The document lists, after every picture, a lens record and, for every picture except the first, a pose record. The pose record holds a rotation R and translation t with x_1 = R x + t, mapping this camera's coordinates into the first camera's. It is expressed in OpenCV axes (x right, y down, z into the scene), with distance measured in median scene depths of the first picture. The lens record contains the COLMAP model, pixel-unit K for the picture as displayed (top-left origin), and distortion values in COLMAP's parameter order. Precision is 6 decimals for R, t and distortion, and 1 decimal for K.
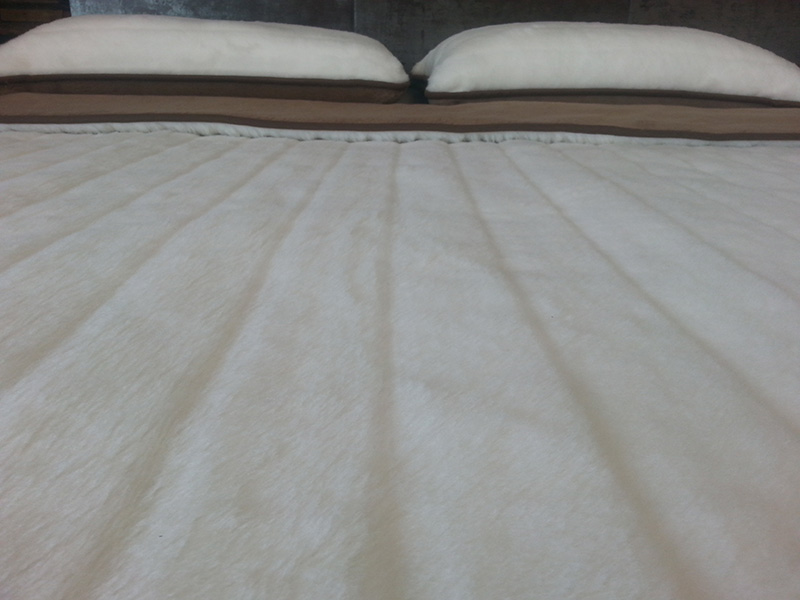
lens RADIAL K [[645.9, 0, 400.2], [0, 645.9, 307.1], [0, 0, 1]] dist [0.105472, -0.161685]
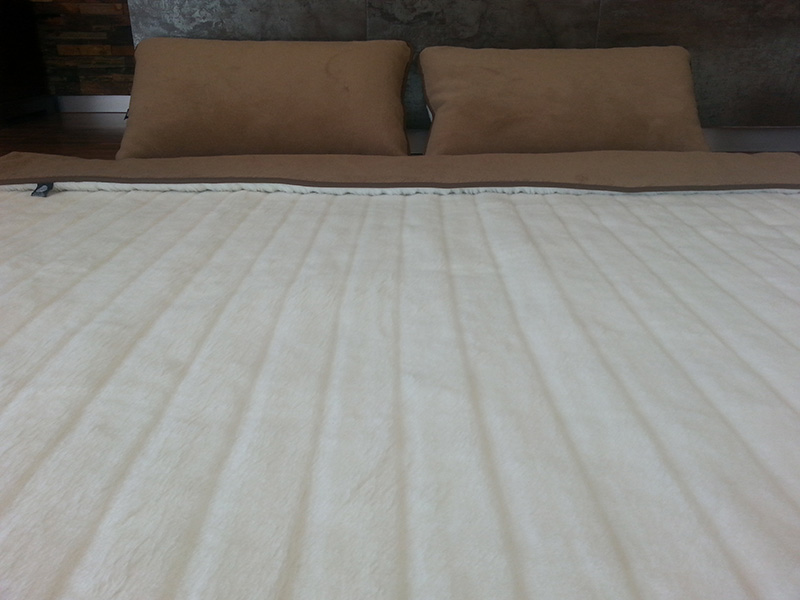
lens RADIAL K [[645.9, 0, 398.3], [0, 645.9, 298.1], [0, 0, 1]] dist [0.105472, -0.161685]
pose [[0.999792, -0.009613, -0.017999, 0.007795], [0.010140, 0.999515, 0.029428, -0.071781], [0.017707, -0.029604, 0.999405, -0.423200]]
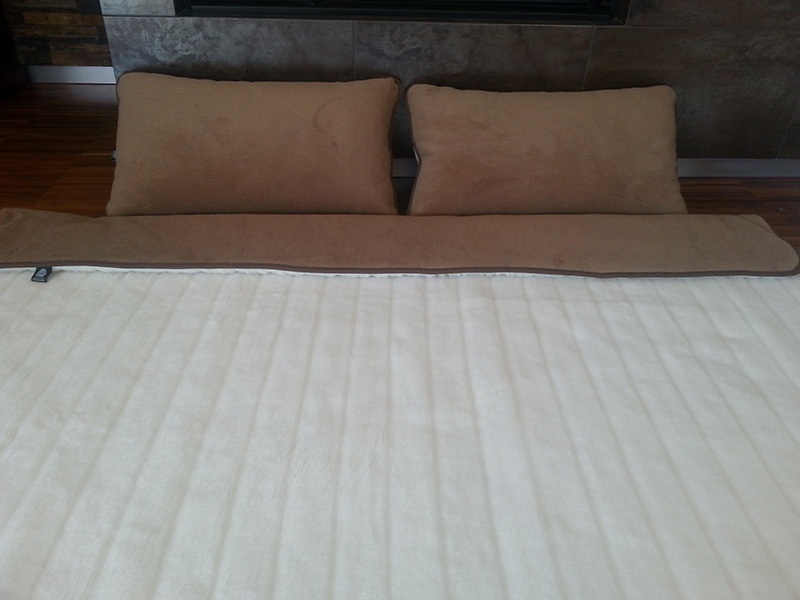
lens RADIAL K [[645.9, 0, 401.2], [0, 645.9, 296.9], [0, 0, 1]] dist [0.105472, -0.161685]
pose [[0.999867, 0.001769, 0.016222, -0.004879], [-0.005161, 0.977359, 0.211527, -0.532429], [-0.015481, -0.211583, 0.977238, -0.469912]]
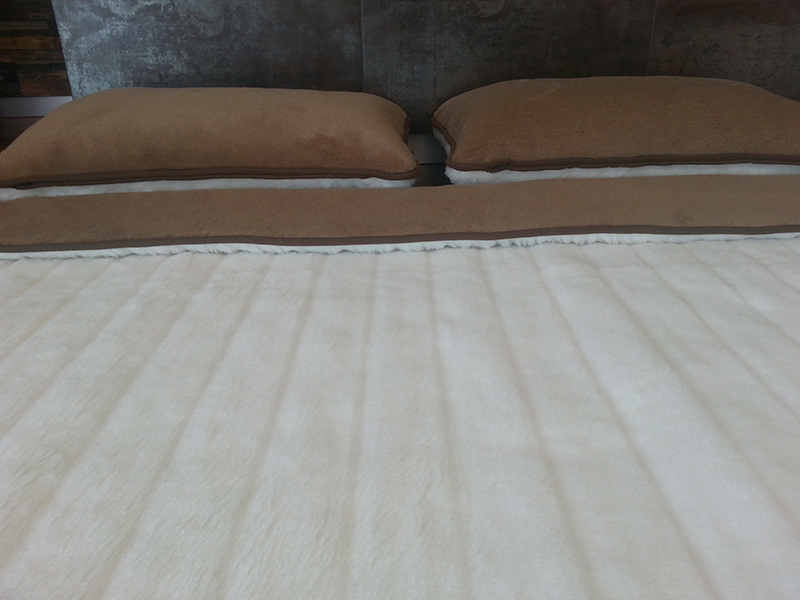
lens RADIAL K [[645.9, 0, 398.4], [0, 645.9, 297.5], [0, 0, 1]] dist [0.105472, -0.161685]
pose [[0.999240, -0.038781, -0.003856, -0.043957], [0.038926, 0.997982, 0.050171, -0.237182], [0.001902, -0.050283, 0.998733, 0.037593]]
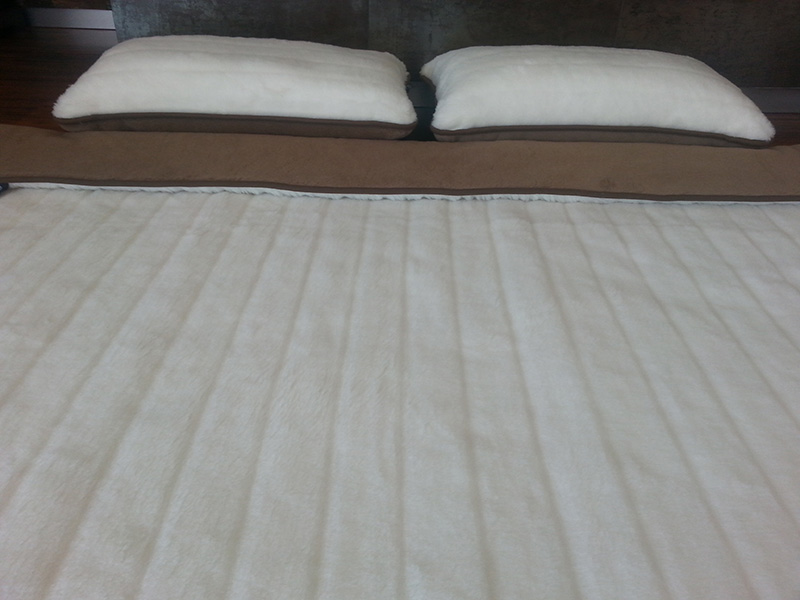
lens RADIAL K [[645.9, 0, 396.4], [0, 645.9, 296.8], [0, 0, 1]] dist [0.105472, -0.161685]
pose [[0.999824, 0.014989, -0.011268, -0.007628], [-0.012494, 0.980571, 0.195767, -0.319152], [0.013984, -0.195592, 0.980586, -0.266819]]
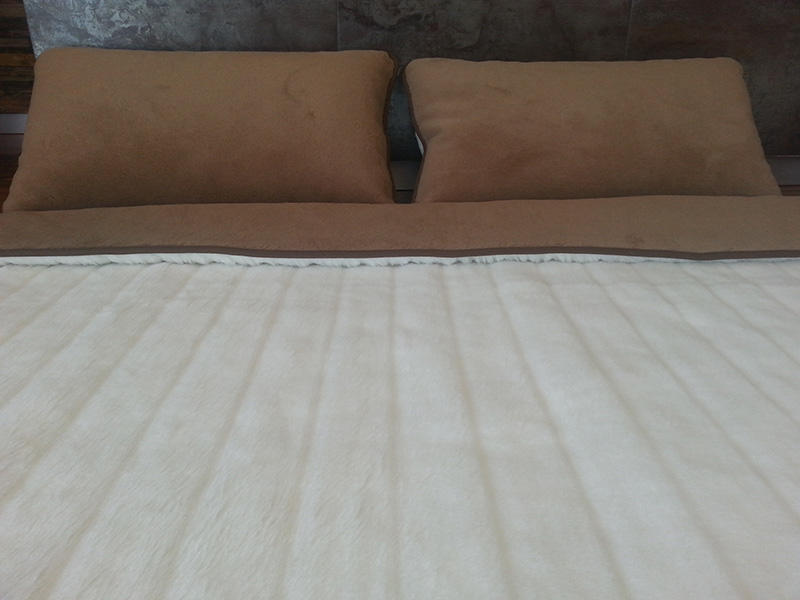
lens RADIAL K [[645.9, 0, 397.8], [0, 645.9, 298.5], [0, 0, 1]] dist [0.105472, -0.161685]
pose [[0.999609, -0.022734, 0.016279, -0.010980], [0.022354, 0.999482, 0.023135, -0.229413], [-0.016796, -0.022762, 0.999600, -0.014508]]
